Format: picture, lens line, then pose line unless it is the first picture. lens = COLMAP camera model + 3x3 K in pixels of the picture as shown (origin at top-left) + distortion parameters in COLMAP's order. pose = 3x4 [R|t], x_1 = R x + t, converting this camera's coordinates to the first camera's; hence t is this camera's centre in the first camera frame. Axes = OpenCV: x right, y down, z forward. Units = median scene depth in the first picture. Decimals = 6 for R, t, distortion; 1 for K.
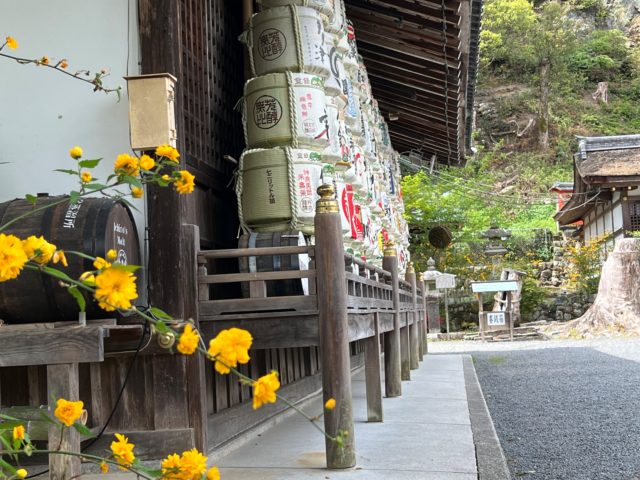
lens RADIAL K [[997.1, 0, 322.5], [0, 997.1, 249.4], [0, 0, 1]] dist [0.169039, -0.564137]
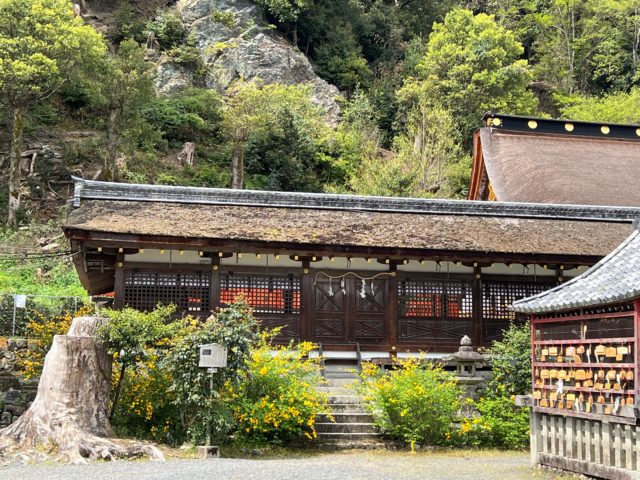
lens RADIAL K [[997.1, 0, 322.5], [0, 997.1, 249.4], [0, 0, 1]] dist [0.169039, -0.564137]
pose [[0.935280, 0.101646, 0.338998, 0.112233], [-0.077831, 0.993492, -0.083157, -0.006497], [-0.345244, 0.051391, 0.937105, 0.146521]]
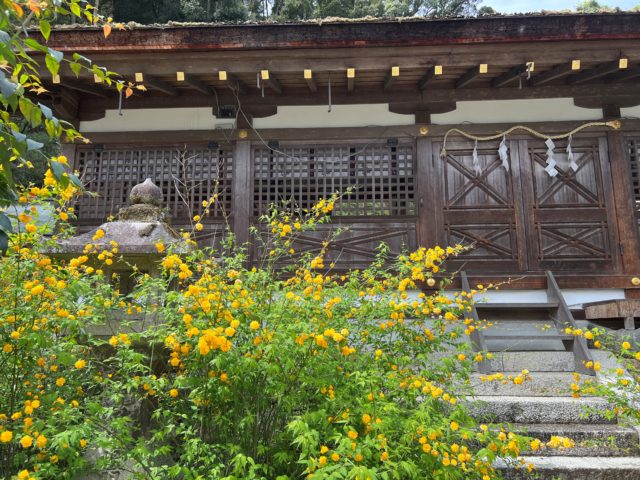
lens RADIAL K [[481.2, 0, 323.6], [0, 481.2, 240.0], [0, 0, 1]] dist [0.055120, -0.079302]
pose [[0.995873, 0.062366, 0.065930, 0.232739], [-0.053228, 0.989783, -0.132271, 0.006137], [-0.073505, 0.128216, 0.989019, 0.473977]]
